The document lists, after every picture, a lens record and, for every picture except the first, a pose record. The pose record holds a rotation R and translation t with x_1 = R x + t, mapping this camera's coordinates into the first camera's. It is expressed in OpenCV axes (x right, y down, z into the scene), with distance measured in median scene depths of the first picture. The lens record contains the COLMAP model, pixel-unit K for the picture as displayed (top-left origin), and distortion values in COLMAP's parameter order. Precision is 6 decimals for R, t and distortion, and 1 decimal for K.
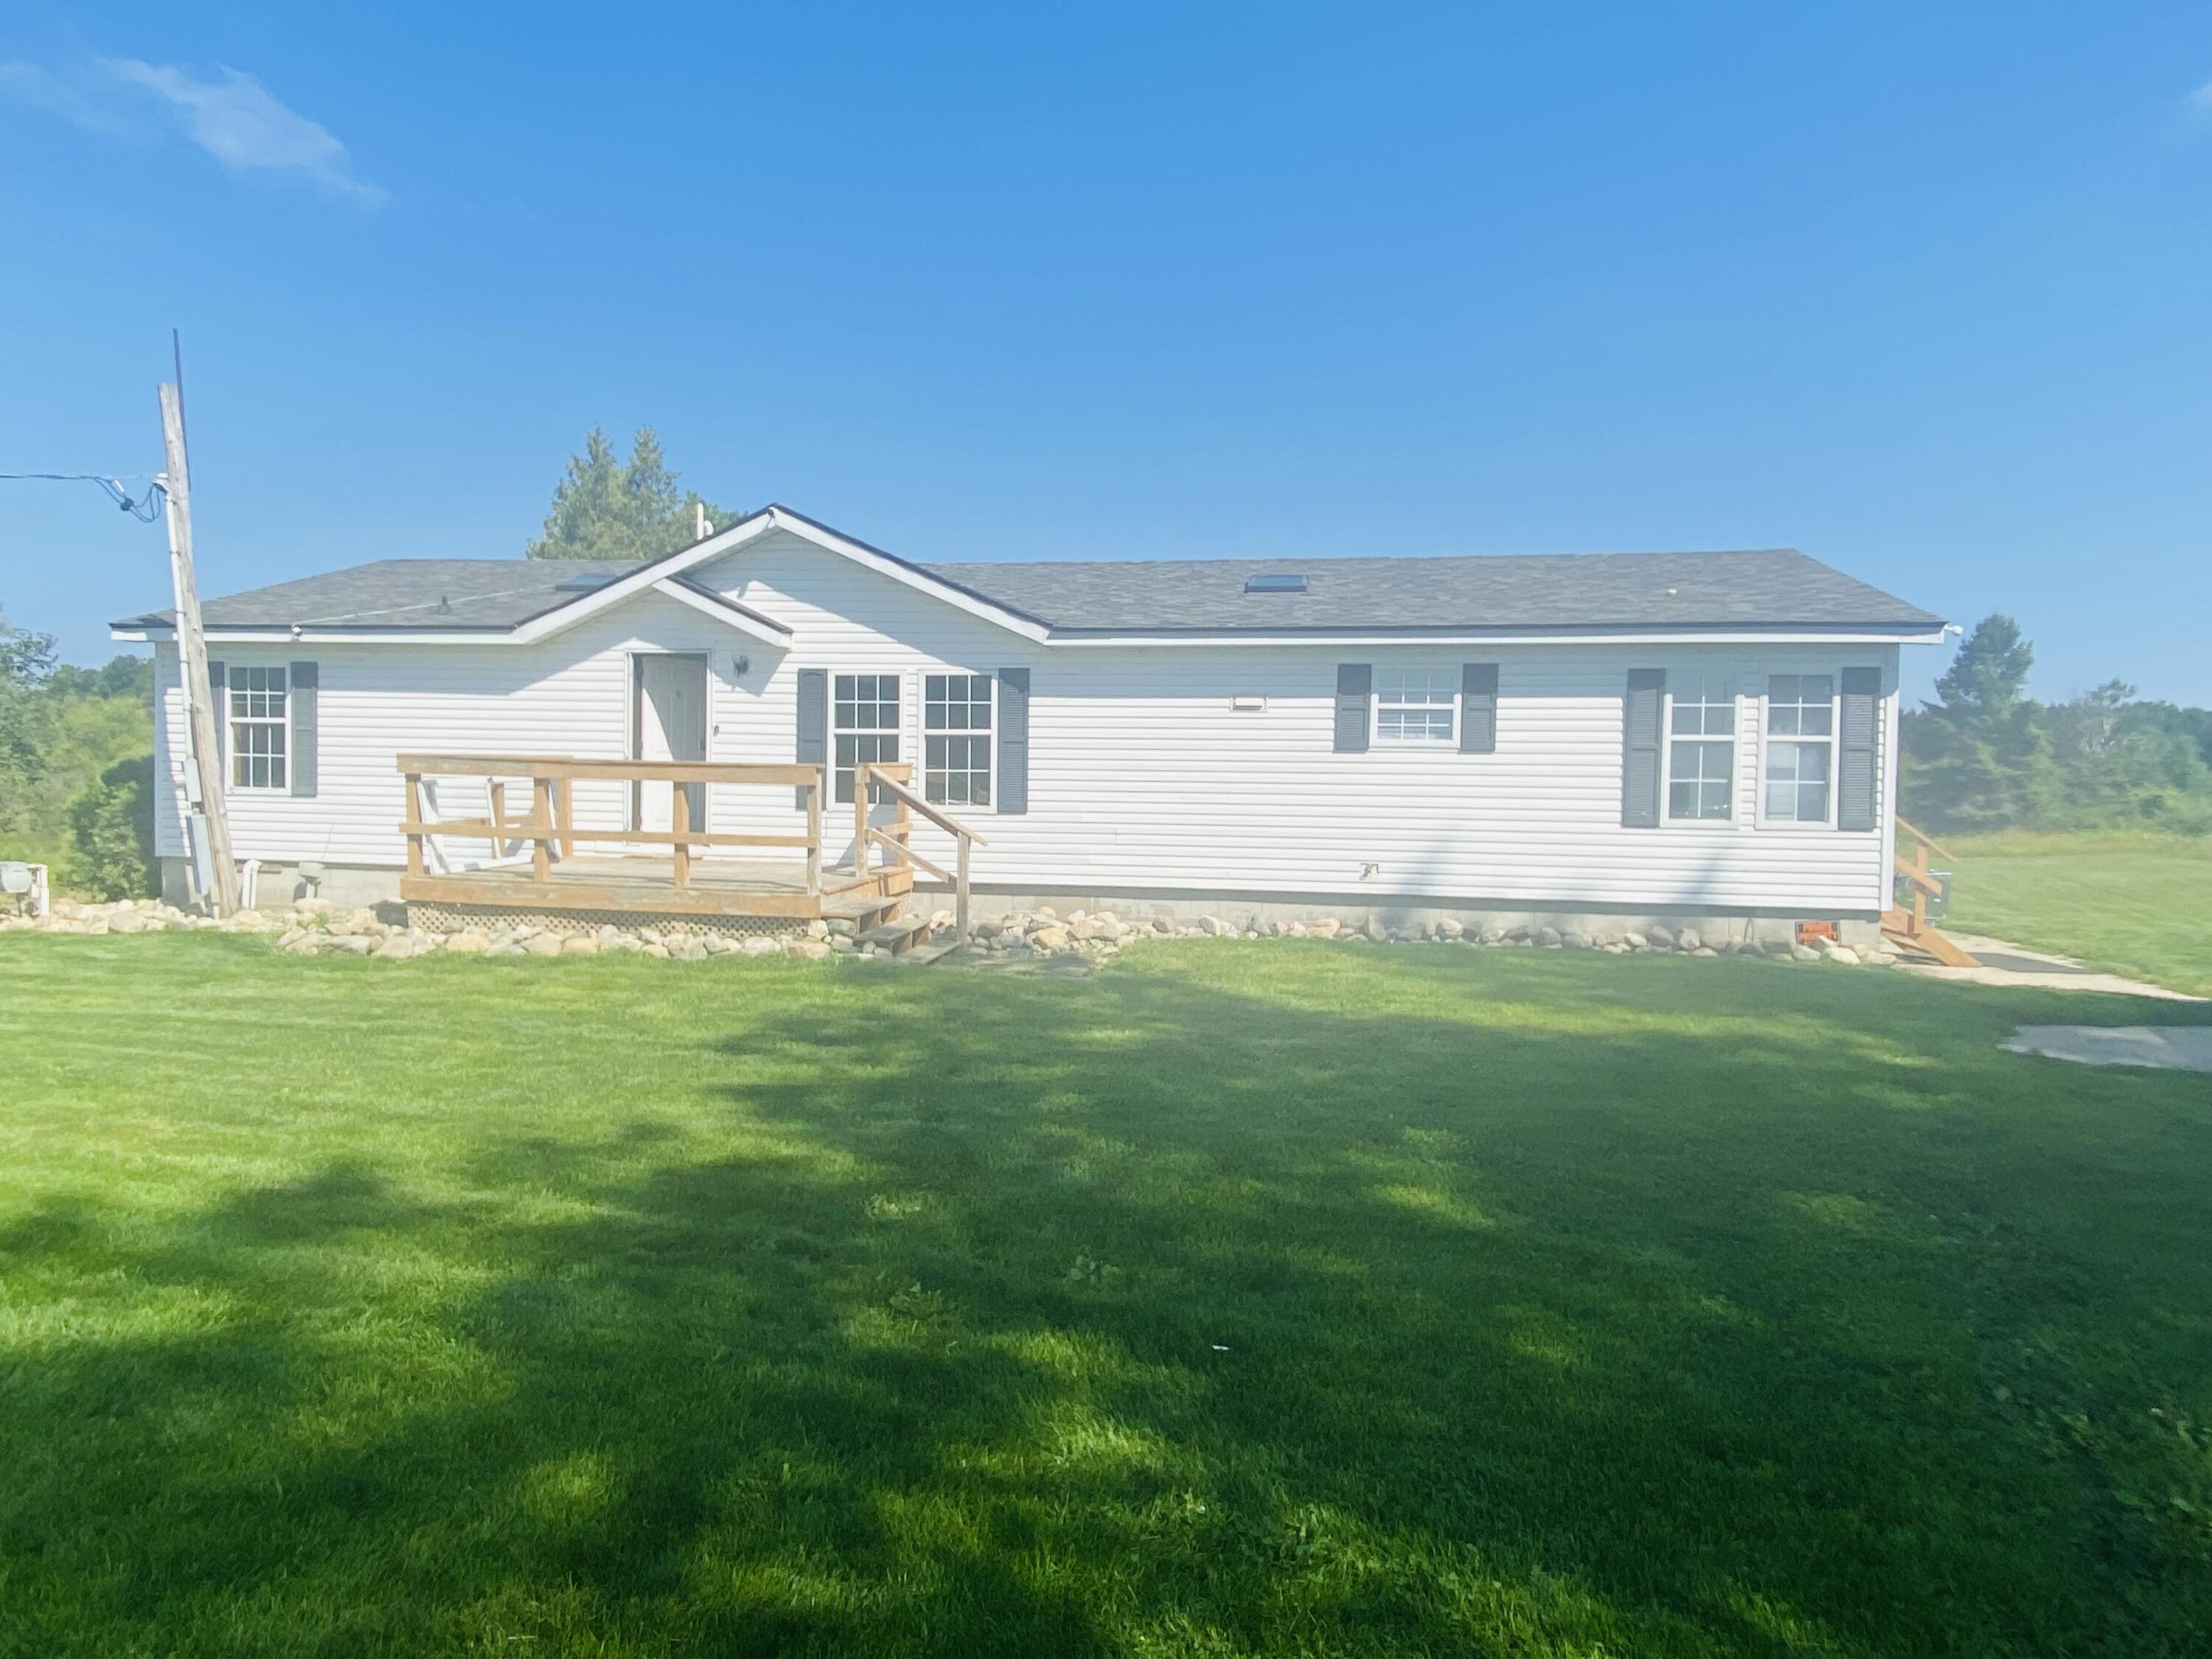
lens RADIAL K [[1353.7, 0, 1109.3], [0, 1353.7, 826.2], [0, 0, 1]] dist [0.034490, -0.000376]
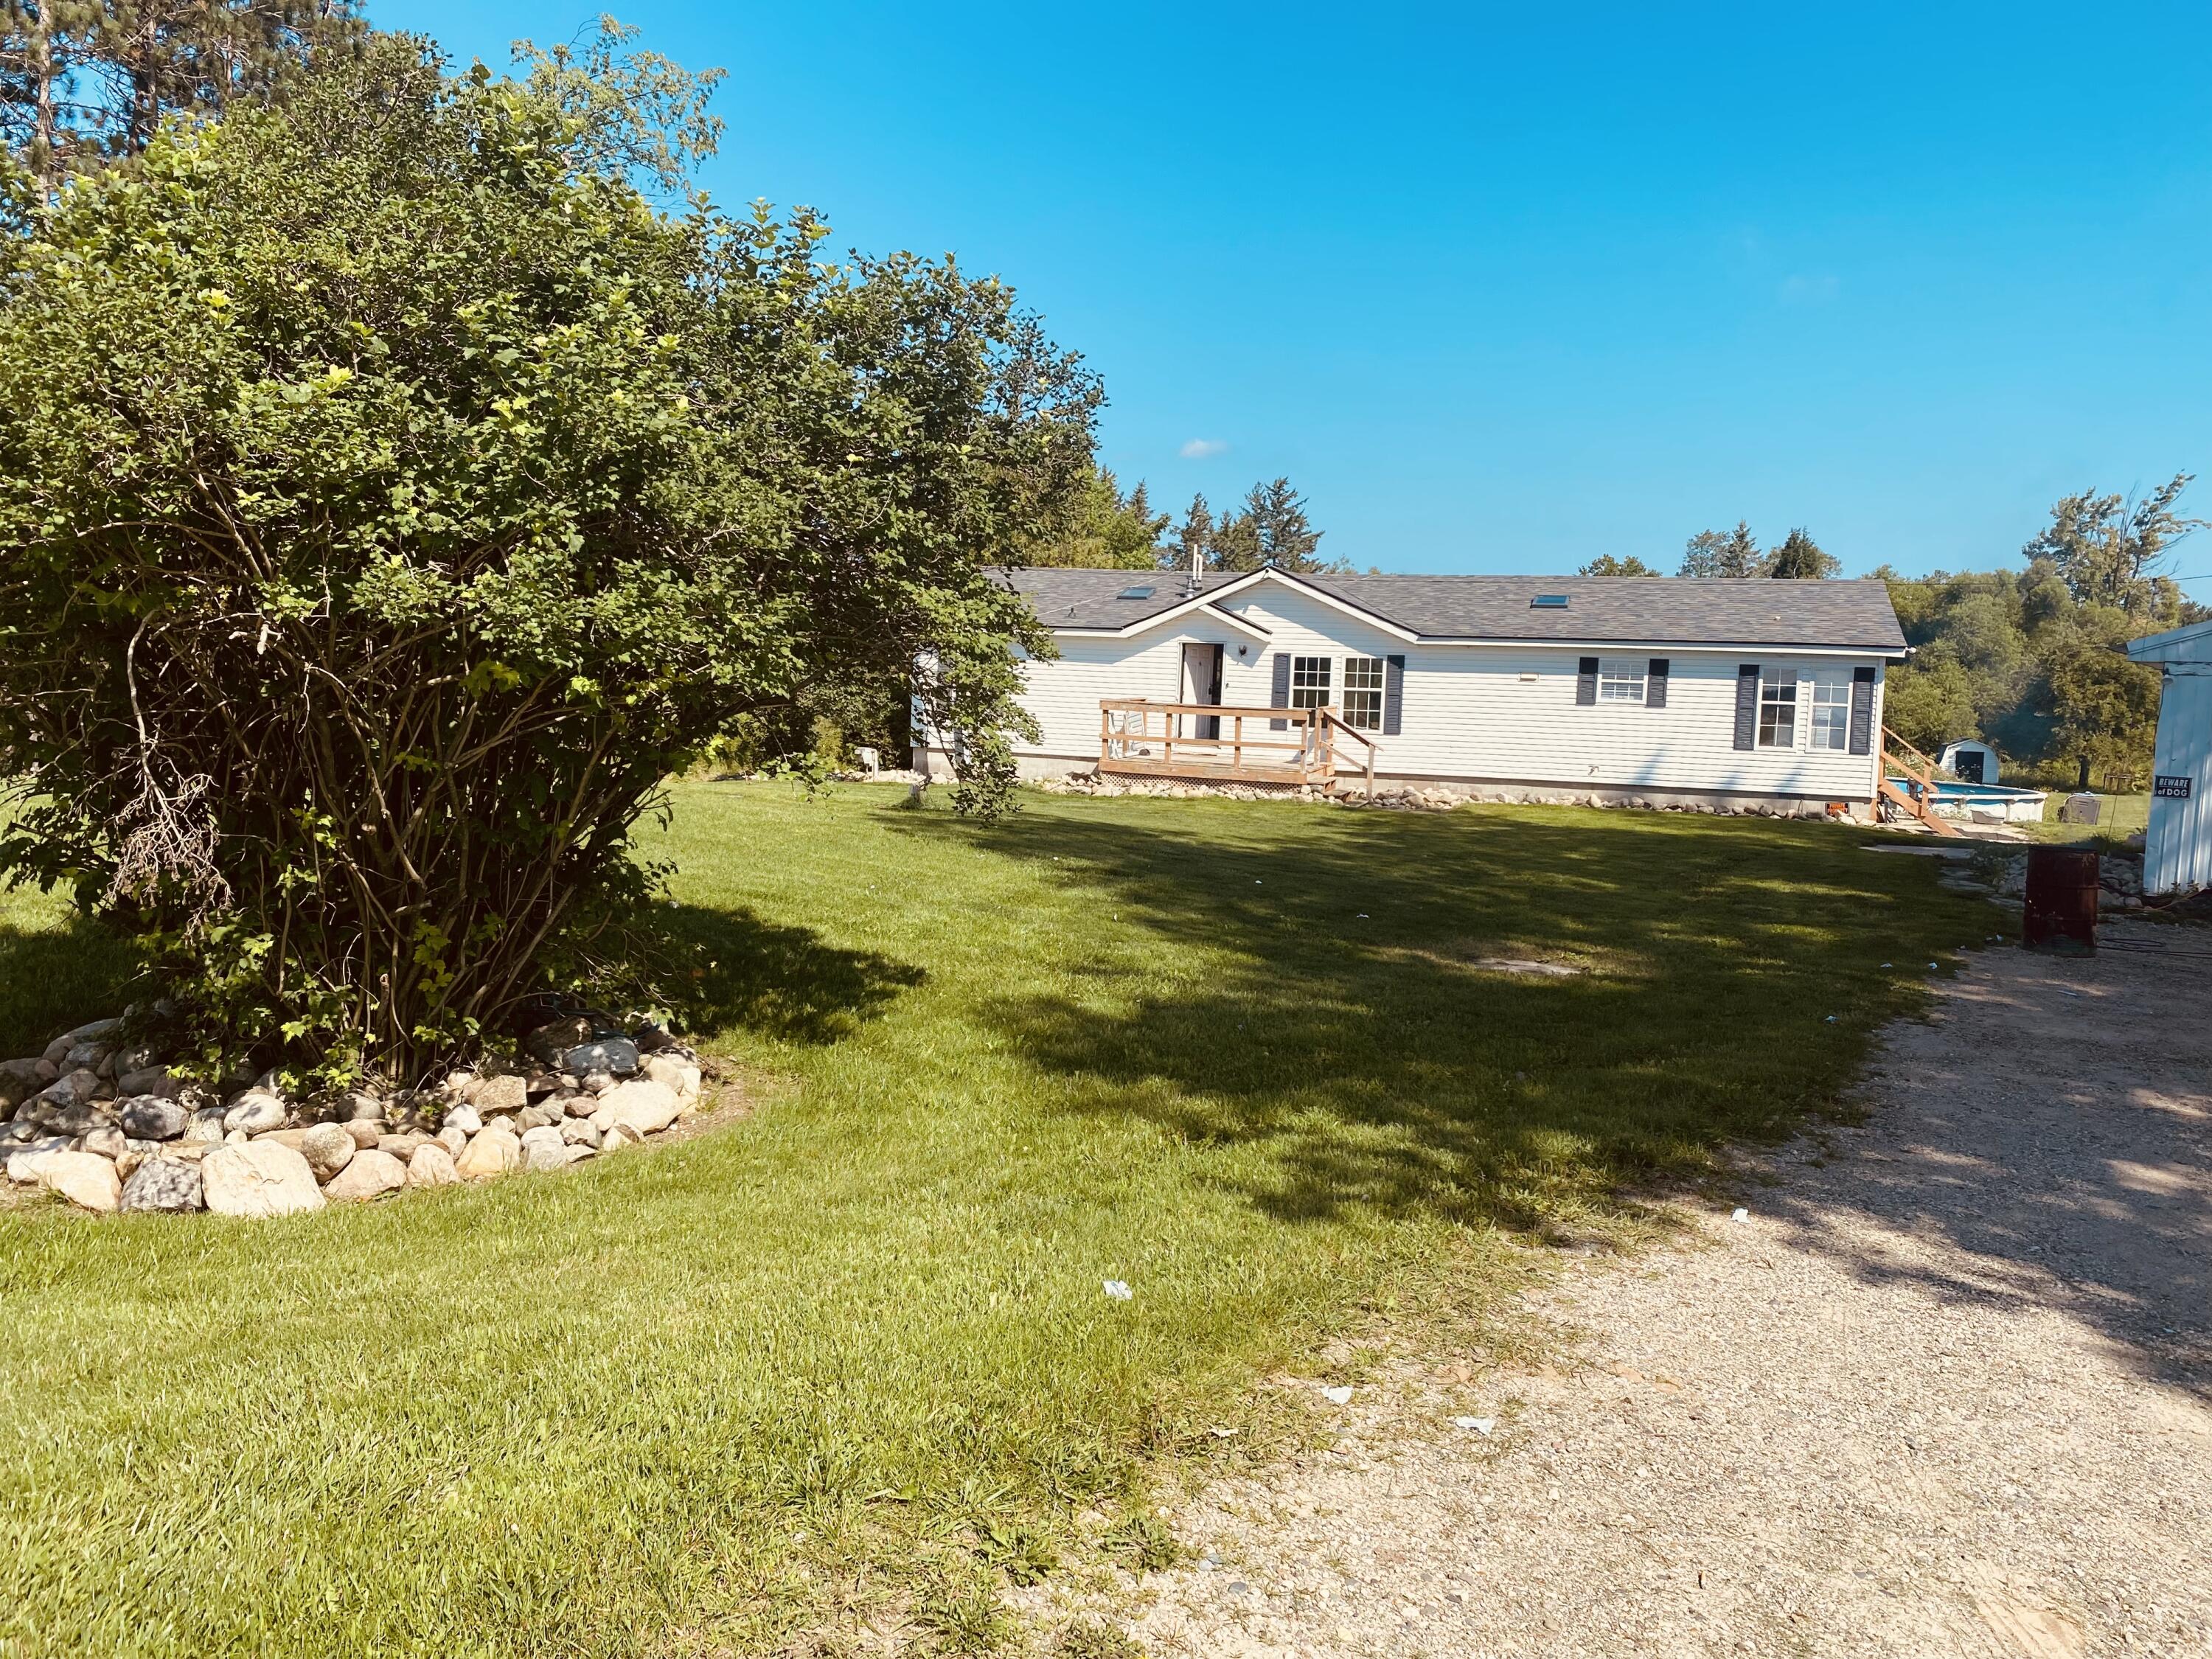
lens RADIAL K [[1643.7, 0, 1055.4], [0, 1643.7, 802.1], [0, 0, 1]] dist [0.018682, -0.005051]
pose [[0.981619, 0.030118, -0.188461, -0.100878], [-0.022783, 0.998901, 0.040970, 0.000966], [0.189488, -0.035923, 0.981226, -1.318755]]
